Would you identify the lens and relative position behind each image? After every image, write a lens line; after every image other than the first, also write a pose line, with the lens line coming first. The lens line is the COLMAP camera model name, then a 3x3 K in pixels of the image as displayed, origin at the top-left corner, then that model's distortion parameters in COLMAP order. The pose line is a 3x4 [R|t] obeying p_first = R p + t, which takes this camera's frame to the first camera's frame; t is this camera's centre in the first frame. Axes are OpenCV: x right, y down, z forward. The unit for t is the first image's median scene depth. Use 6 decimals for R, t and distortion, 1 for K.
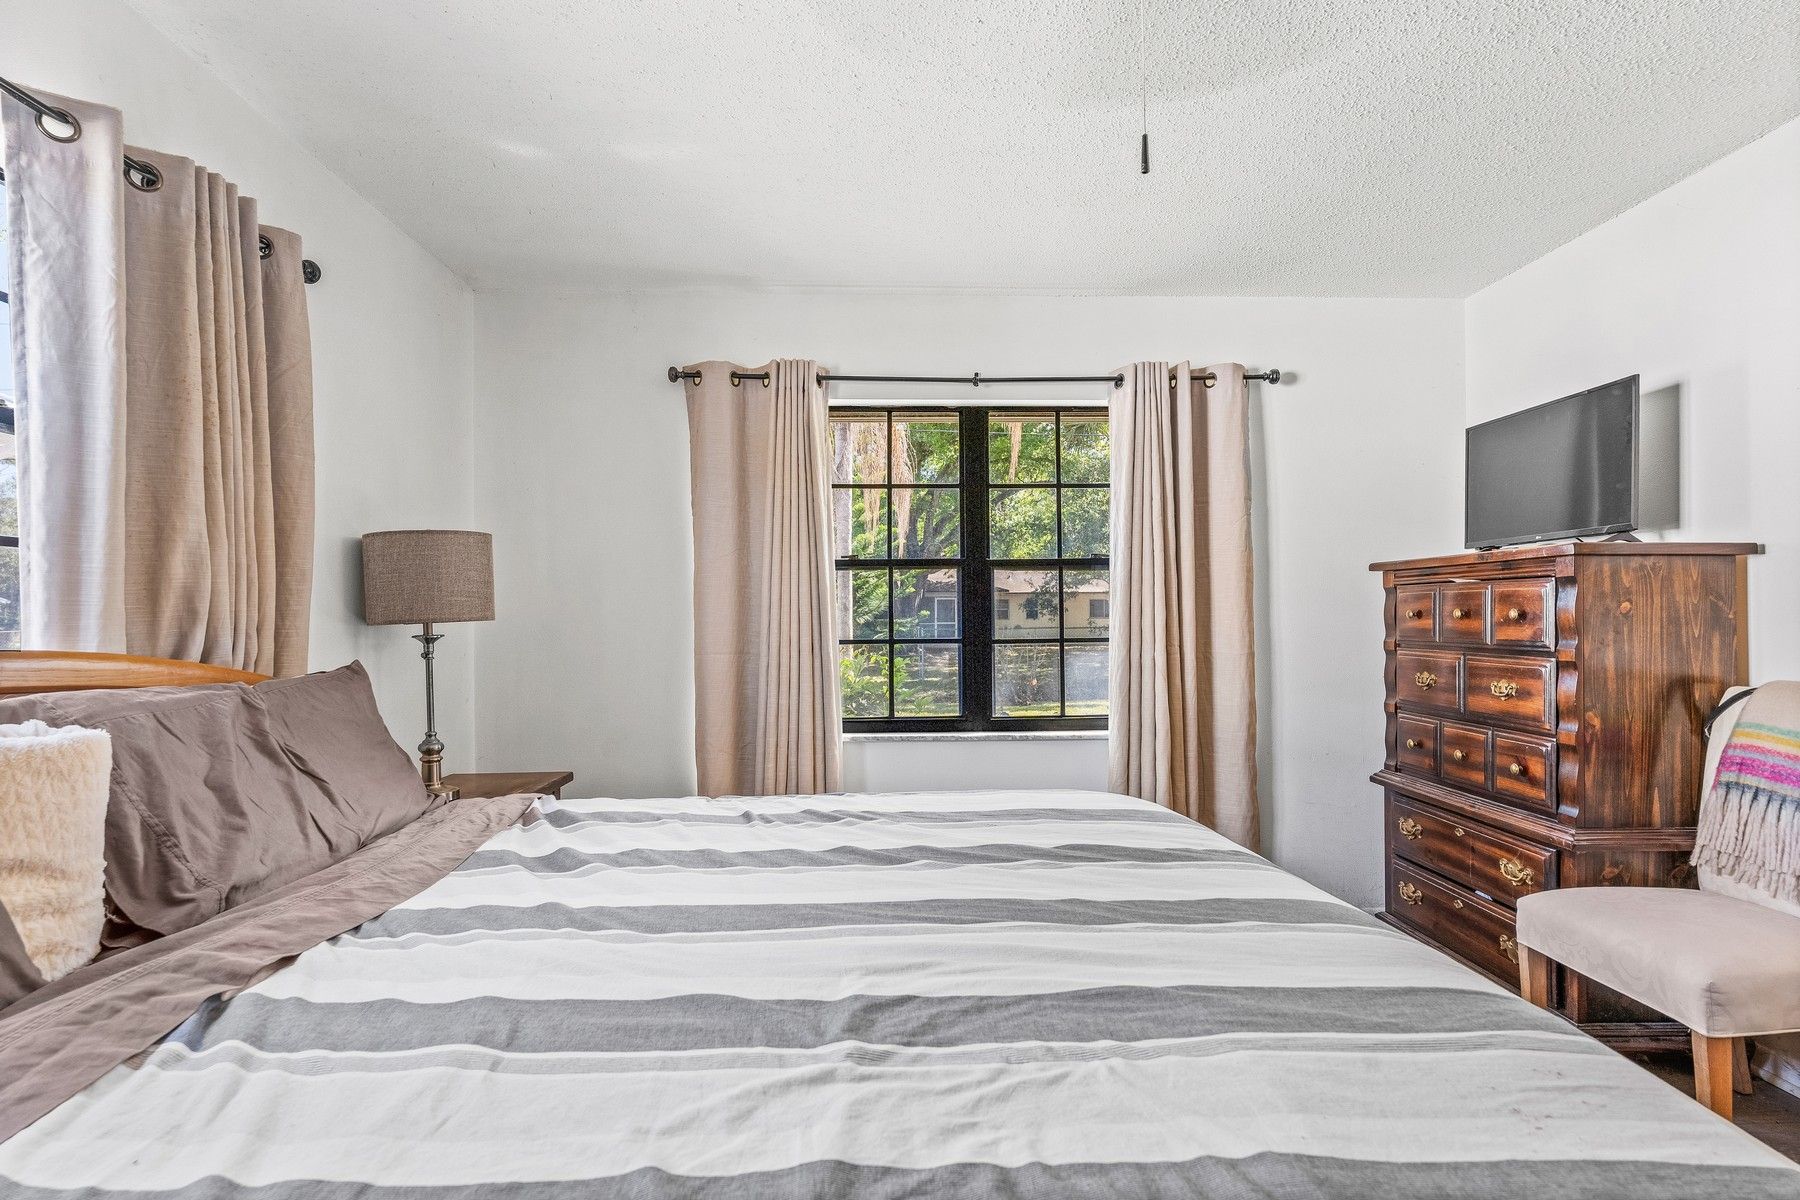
lens RADIAL K [[914.2, 0, 900.0], [0, 914.2, 600.0], [0, 0, 1]] dist [0.000872, 0.000880]
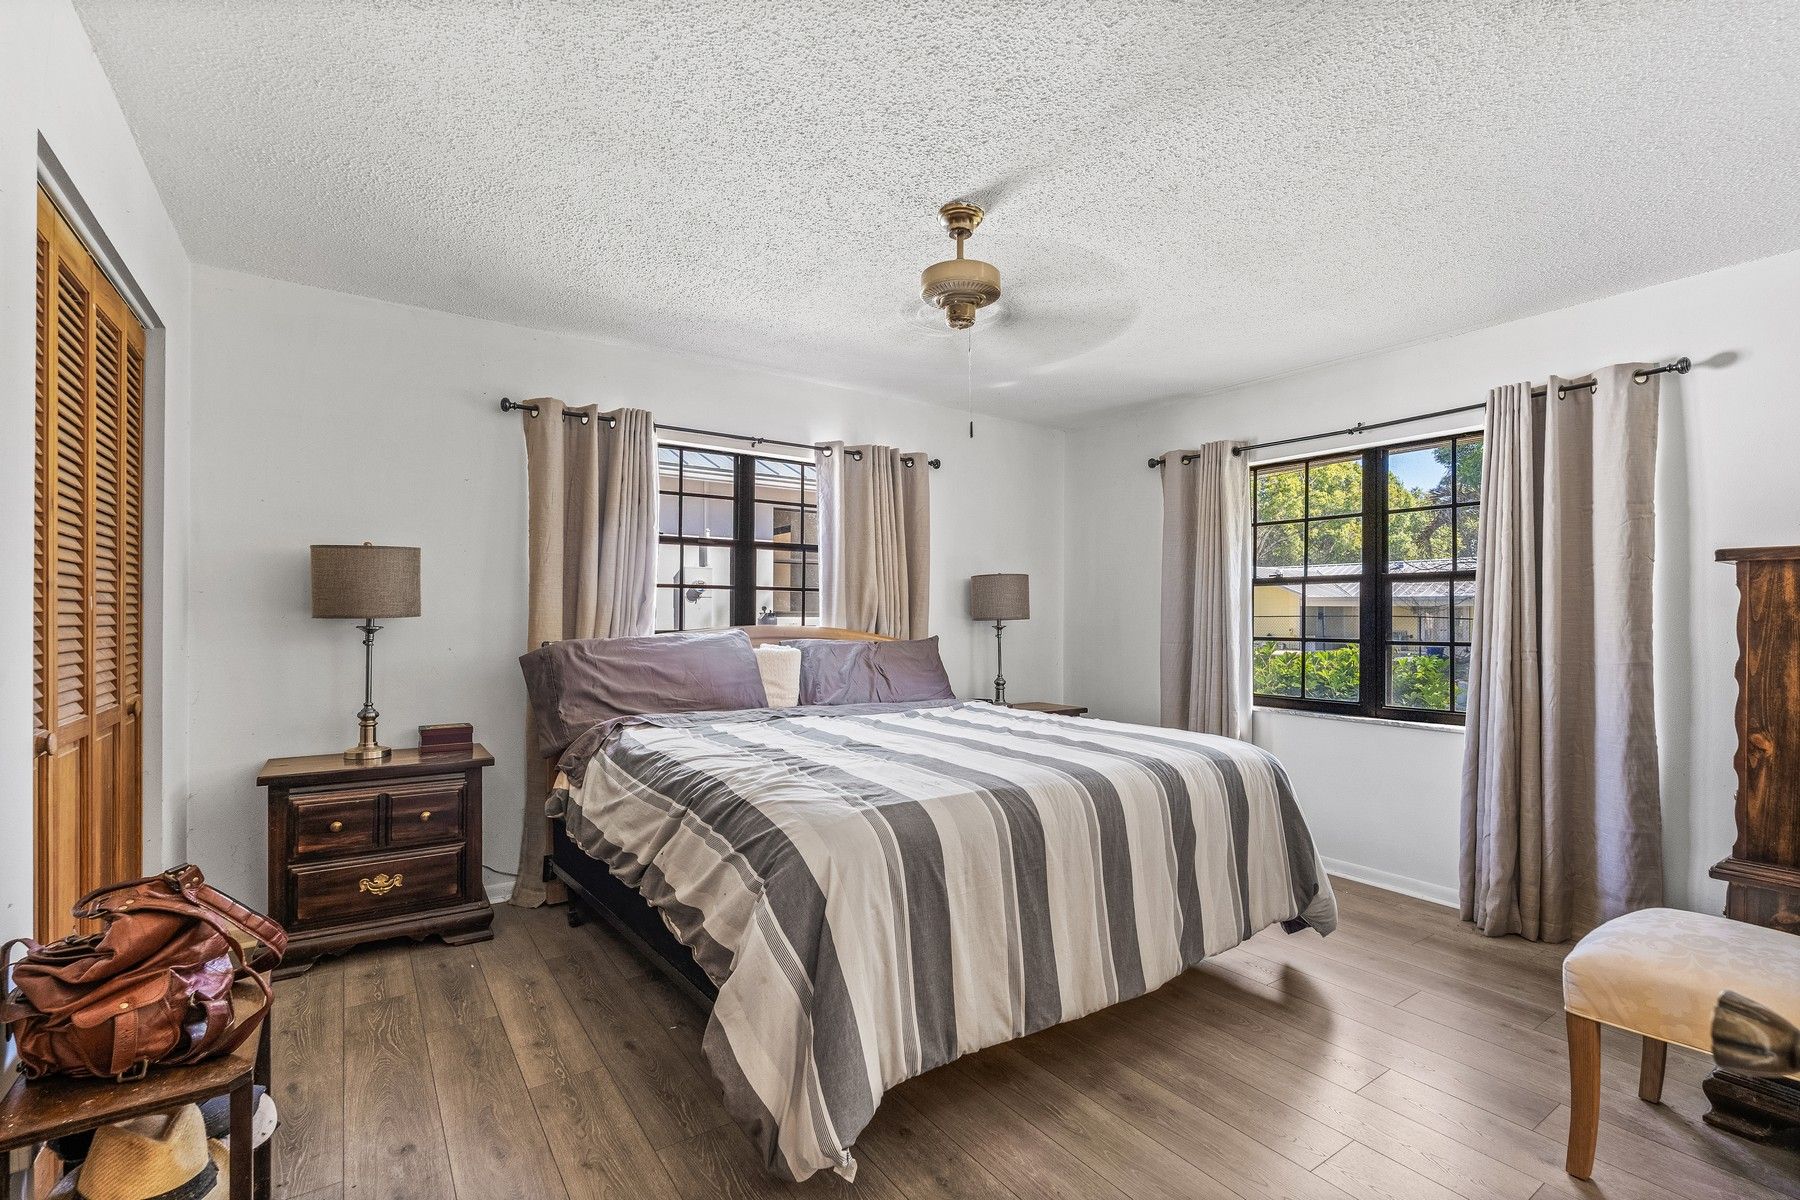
lens RADIAL K [[835.1, 0, 896.8], [0, 835.1, 612.8], [0, 0, 1]] dist [-0.001065, -0.000308]
pose [[0.526707, 0.006679, -0.850021, 0.762659], [0.003875, 0.999940, 0.010258, -0.008389], [0.850038, -0.008697, 0.526650, -0.126027]]
